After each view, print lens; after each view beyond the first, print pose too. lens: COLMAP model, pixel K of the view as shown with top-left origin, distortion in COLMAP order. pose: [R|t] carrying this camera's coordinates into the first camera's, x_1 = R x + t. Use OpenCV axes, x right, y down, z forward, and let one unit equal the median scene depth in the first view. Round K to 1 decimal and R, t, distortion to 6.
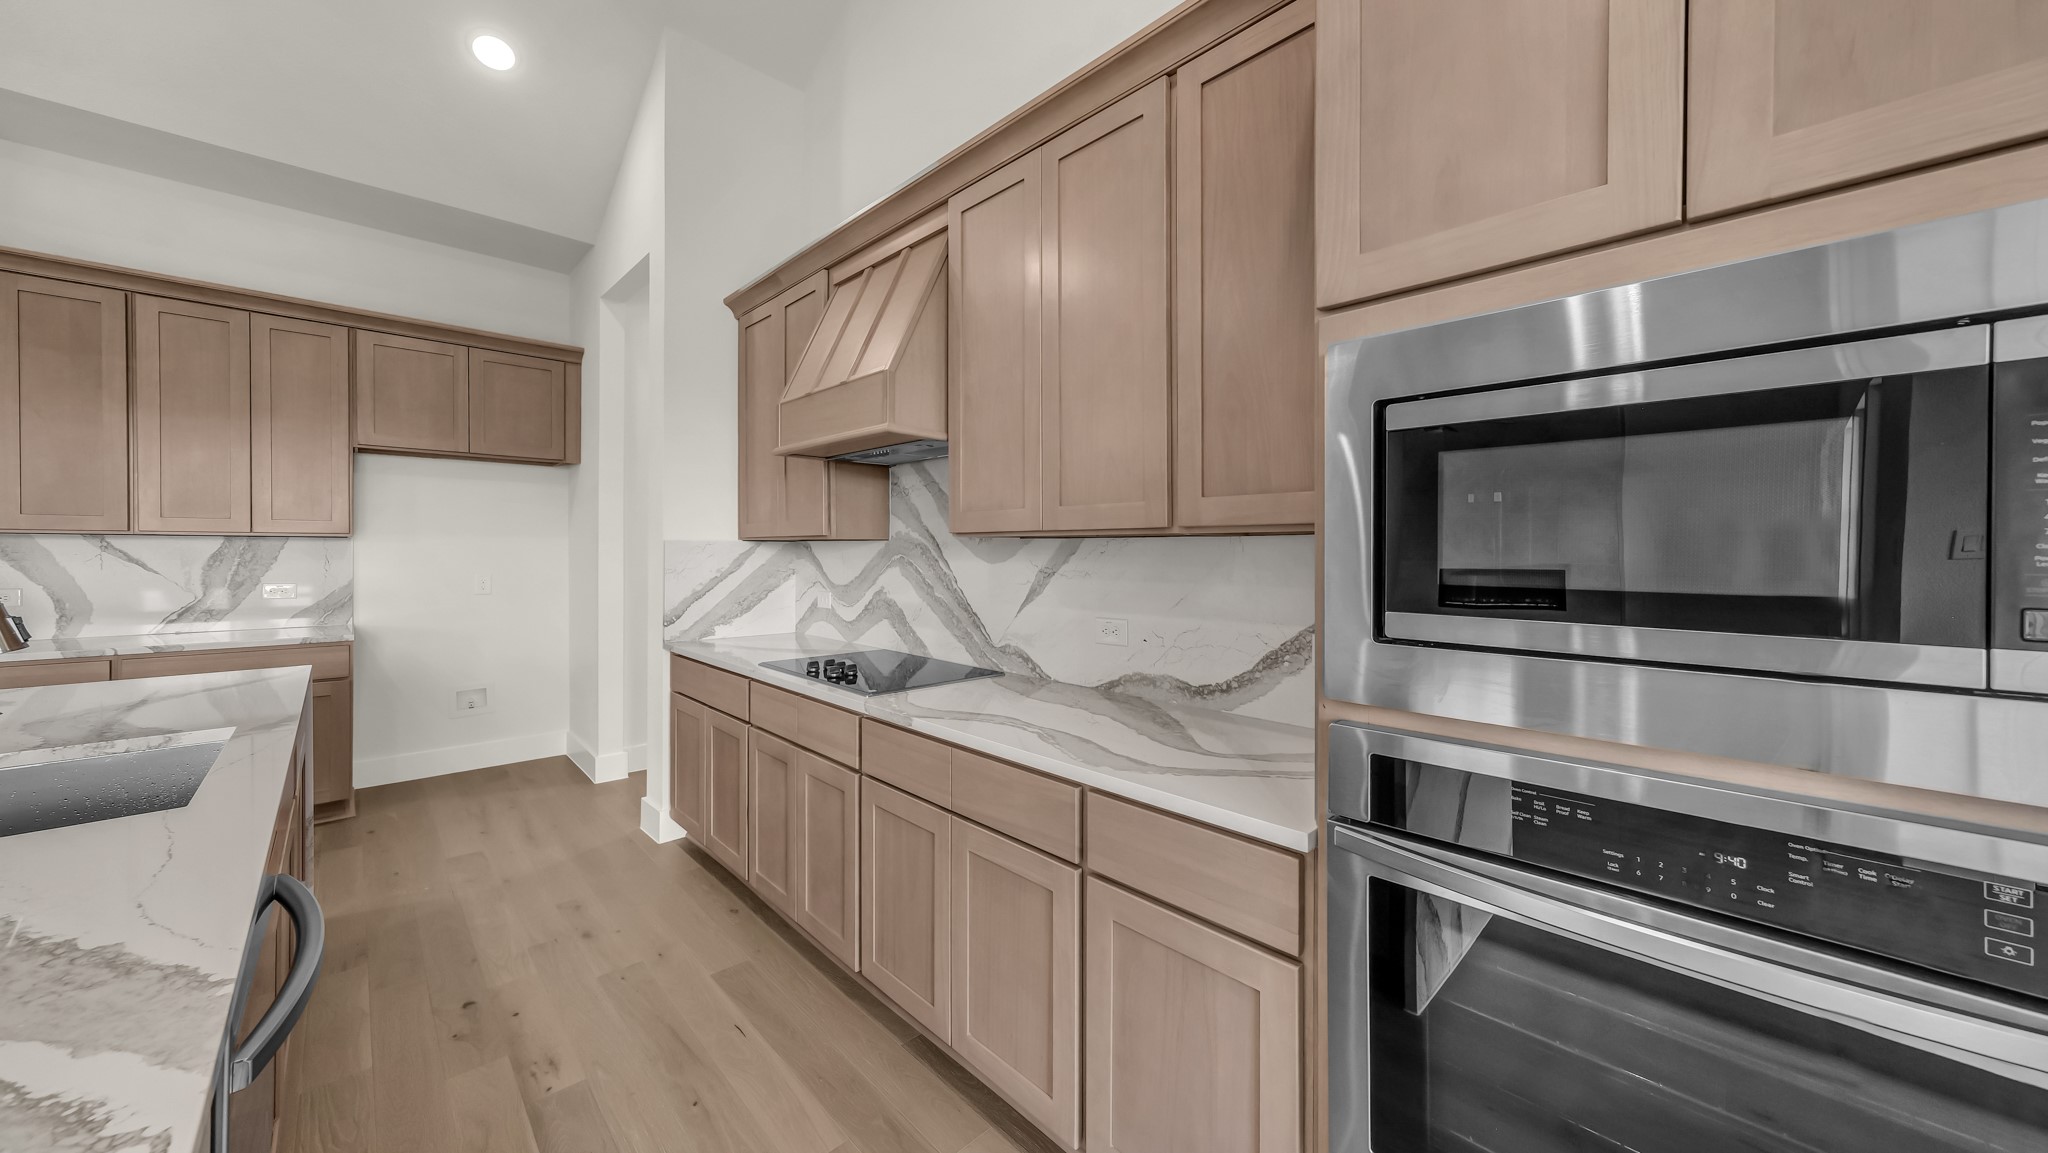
lens RADIAL K [[705.7, 0, 1025.6], [0, 705.7, 551.9], [0, 0, 1]] dist [0.000310, 0.000068]
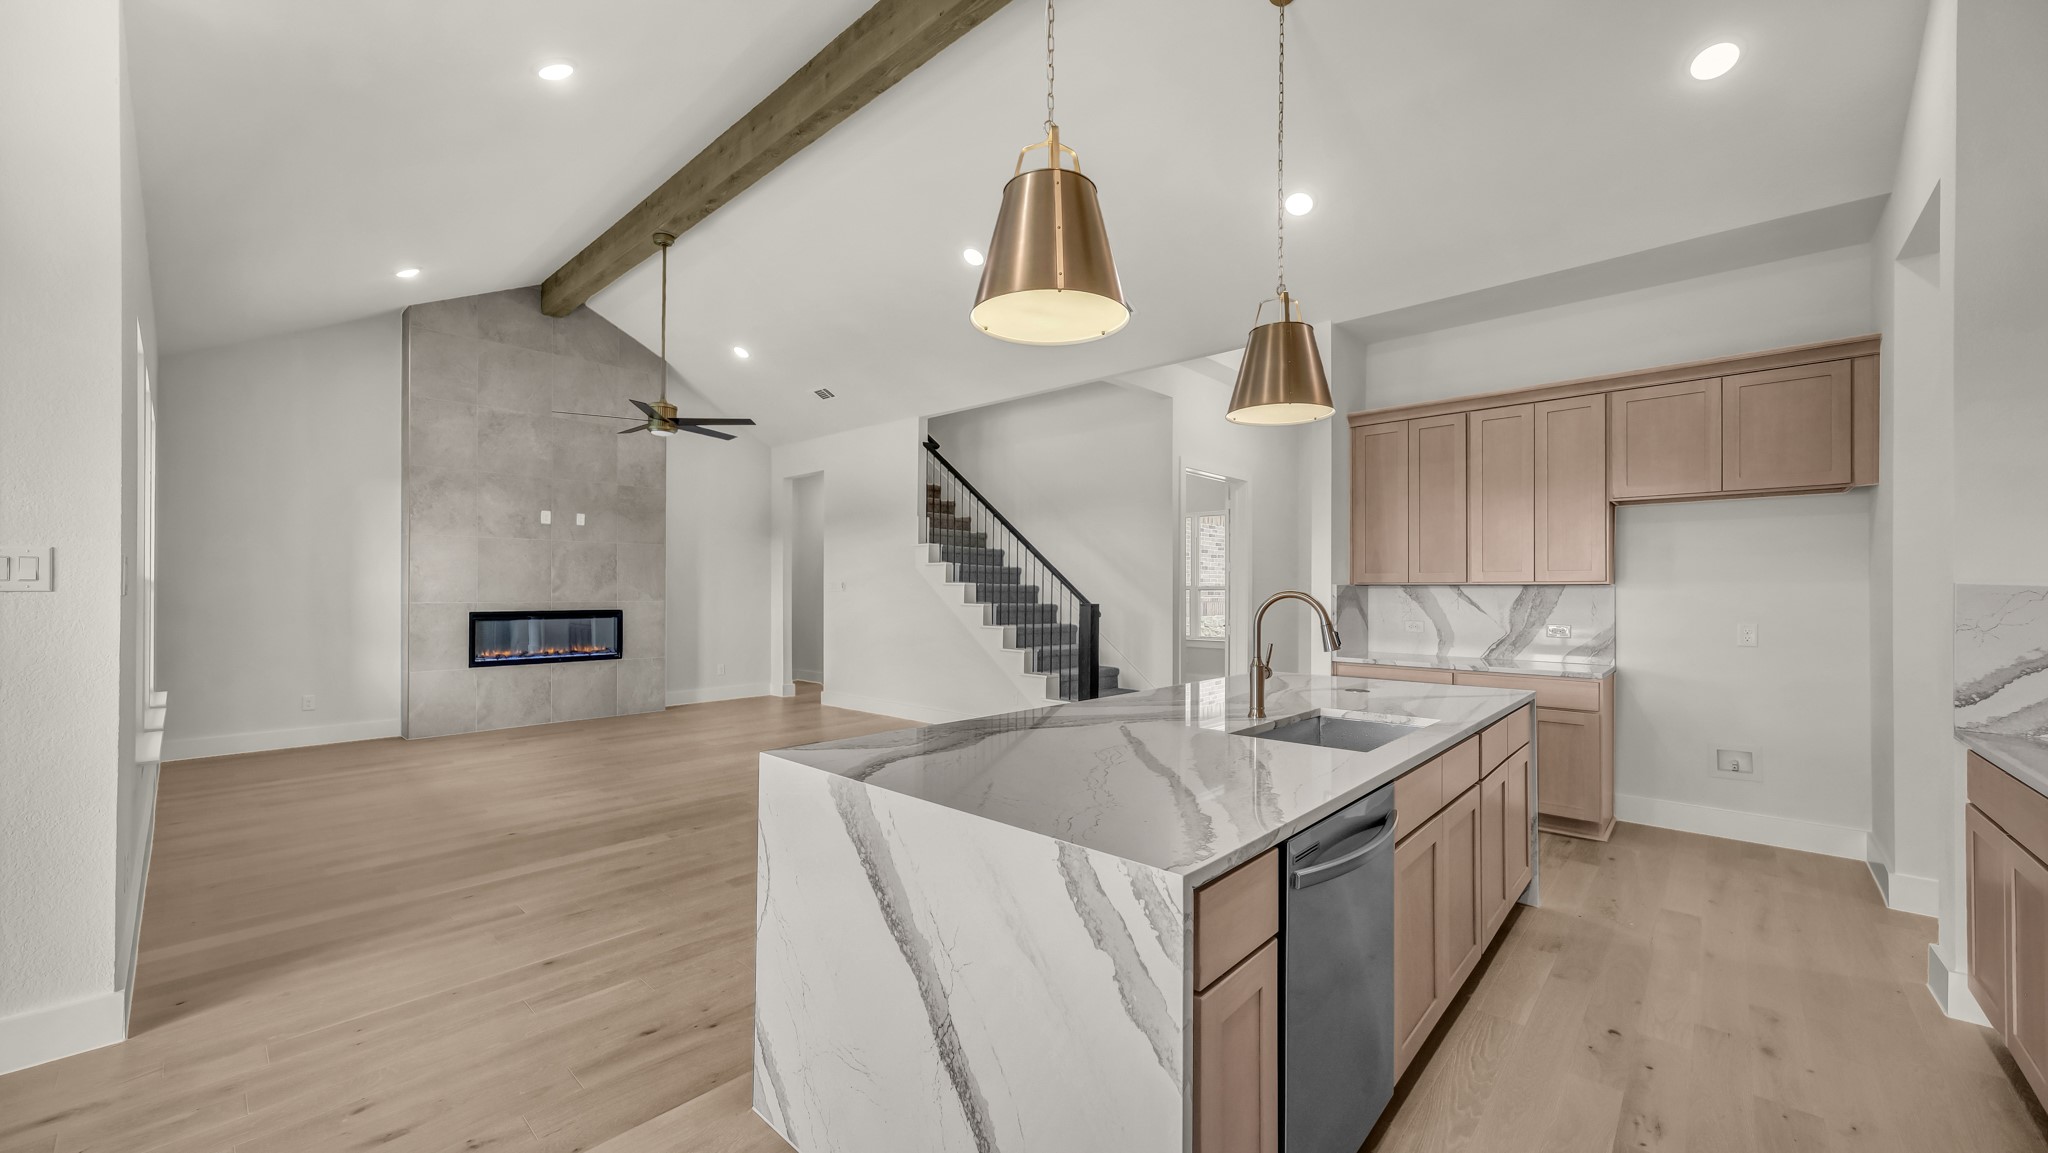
lens RADIAL K [[760.1, 0, 1025.6], [0, 760.1, 586.8], [0, 0, 1]] dist [0.000576, 0.000237]
pose [[0.058599, -0.010905, -0.998222, 0.179247], [-0.007089, 0.999911, -0.011339, 0.002707], [0.998256, 0.007741, 0.058517, 0.040518]]
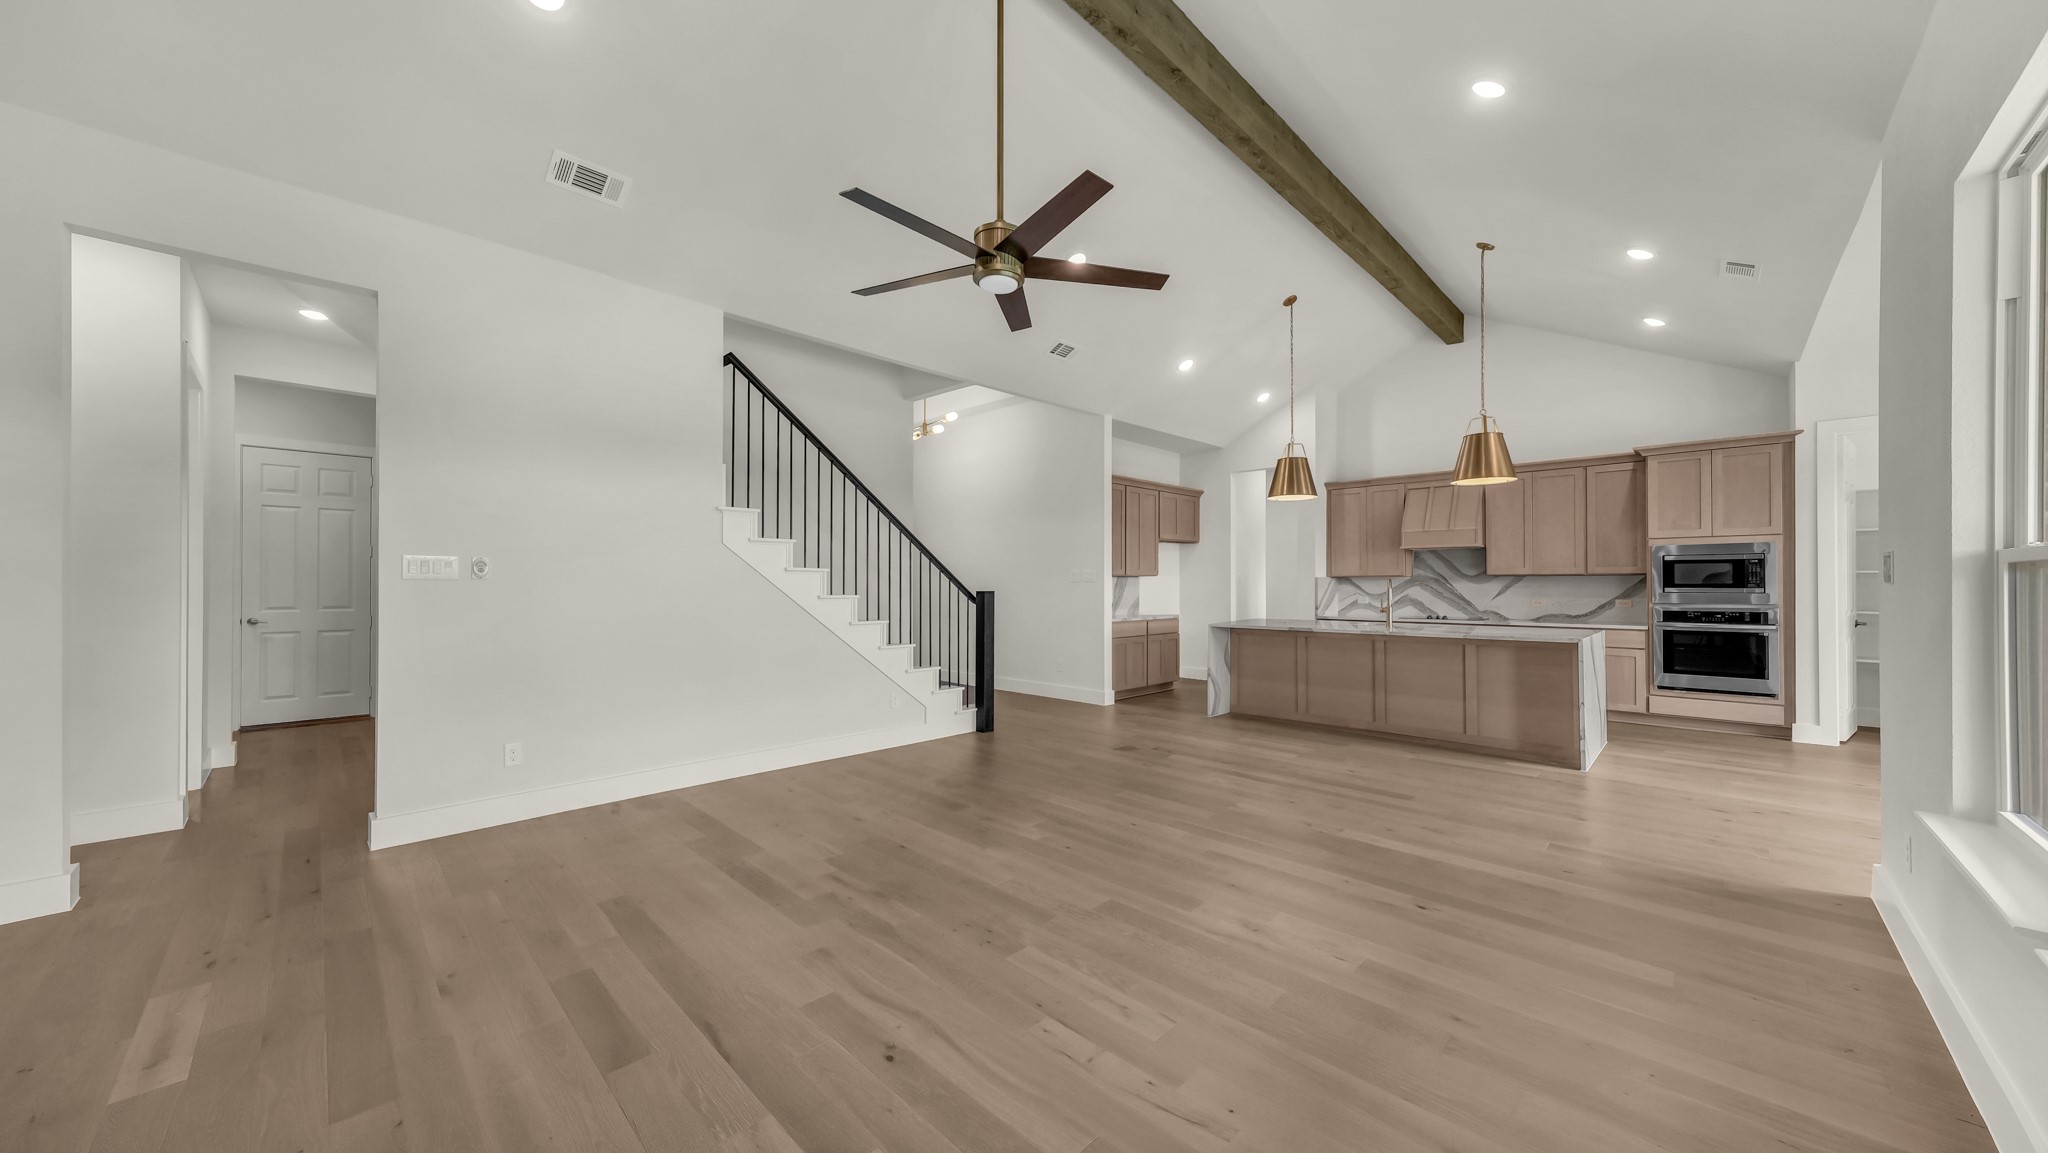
lens RADIAL K [[701.8, 0, 1026.2], [0, 701.8, 578.5], [0, 0, 1]] dist [-0.000286, 0.000061]
pose [[0.999747, -0.005819, 0.021732, -1.641072], [0.006006, 0.999945, -0.008550, 0.004035], [-0.021681, 0.008678, 0.999727, -1.592578]]
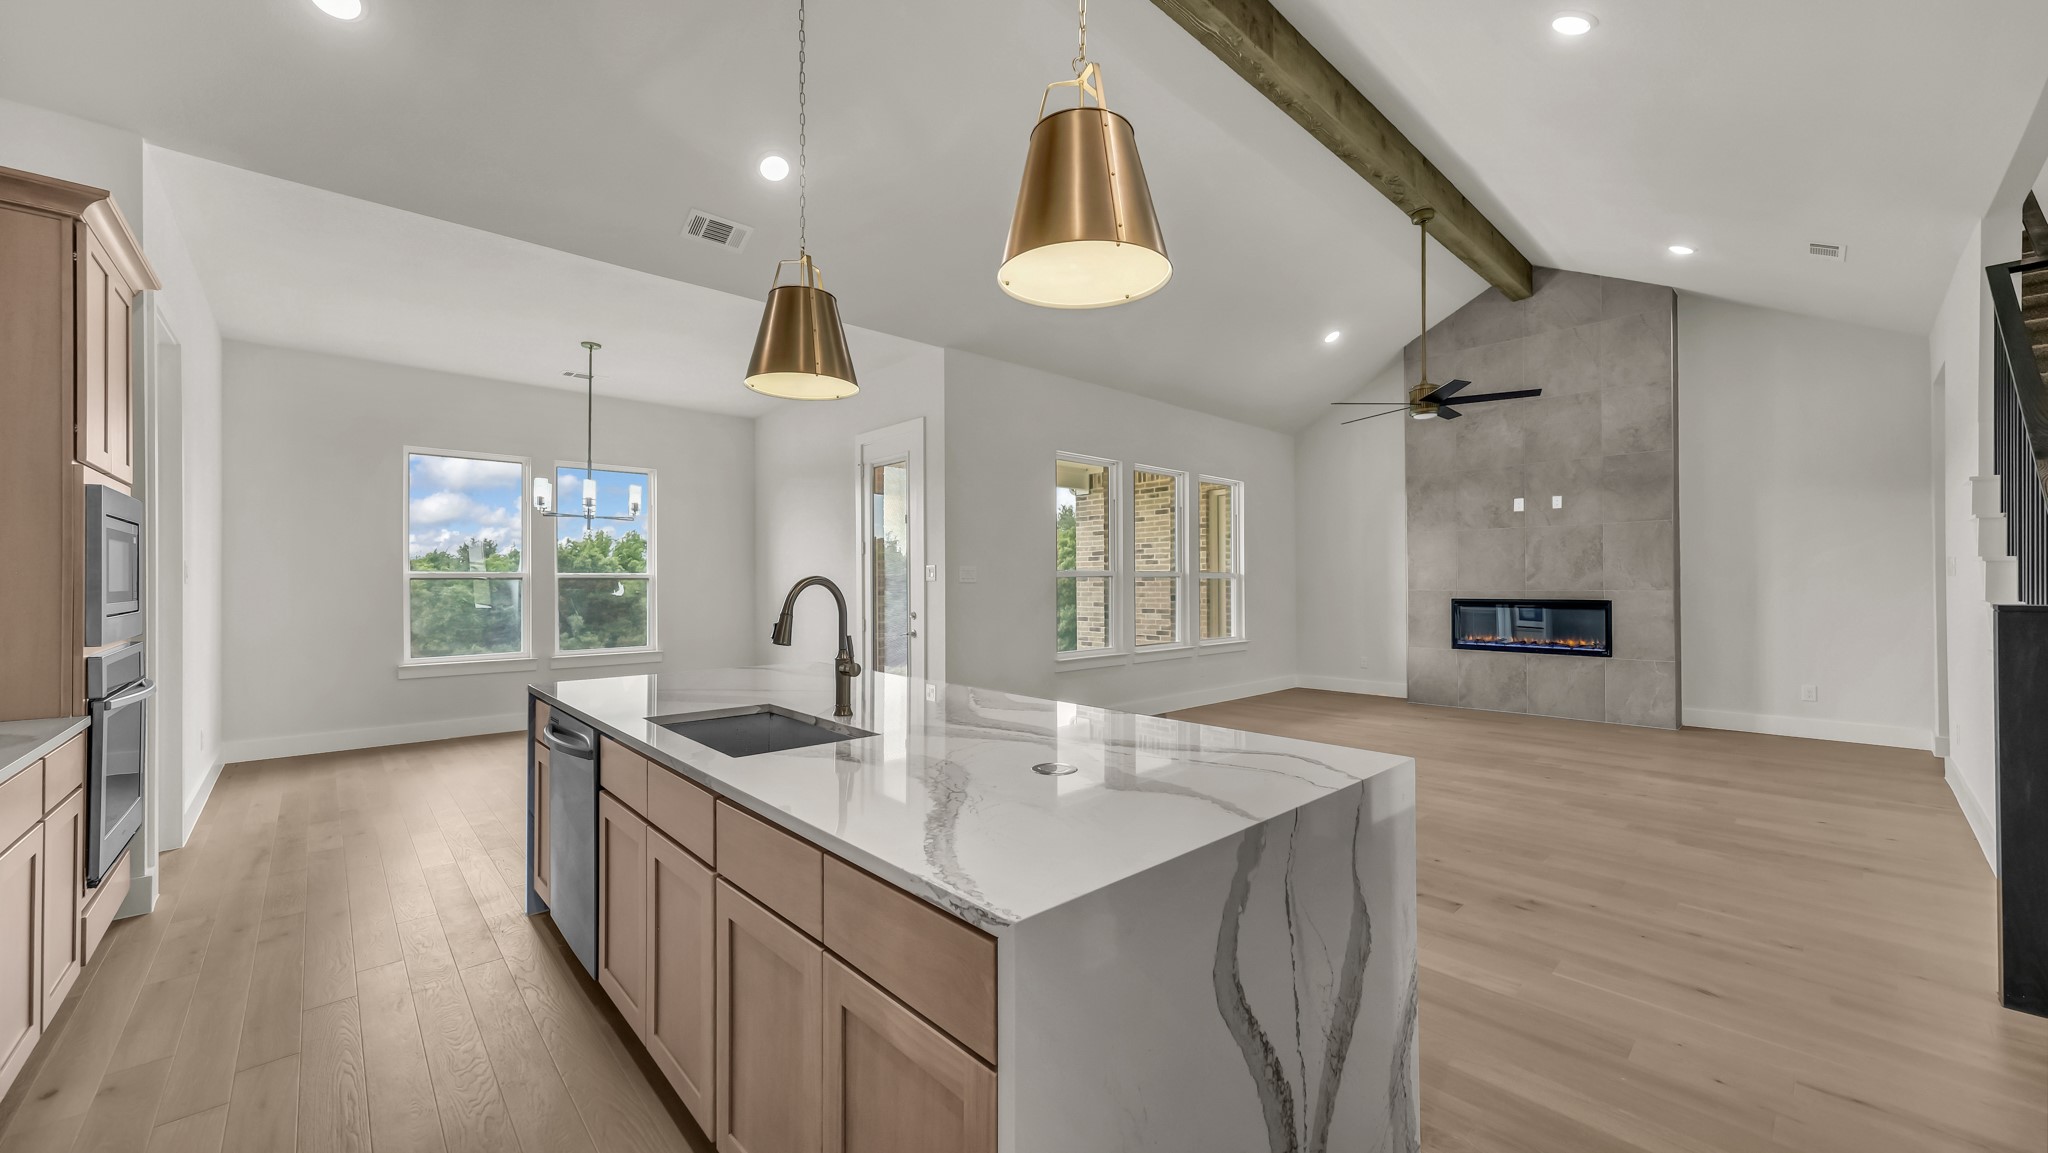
lens RADIAL K [[762.7, 0, 1024.0], [0, 762.7, 576.5], [0, 0, 1]] dist [-0.001848, -0.000092]
pose [[-0.999512, -0.002205, 0.031174, -0.794939], [-0.002259, 0.999996, -0.001673, -0.001768], [-0.031170, -0.001743, -0.999513, 1.057164]]
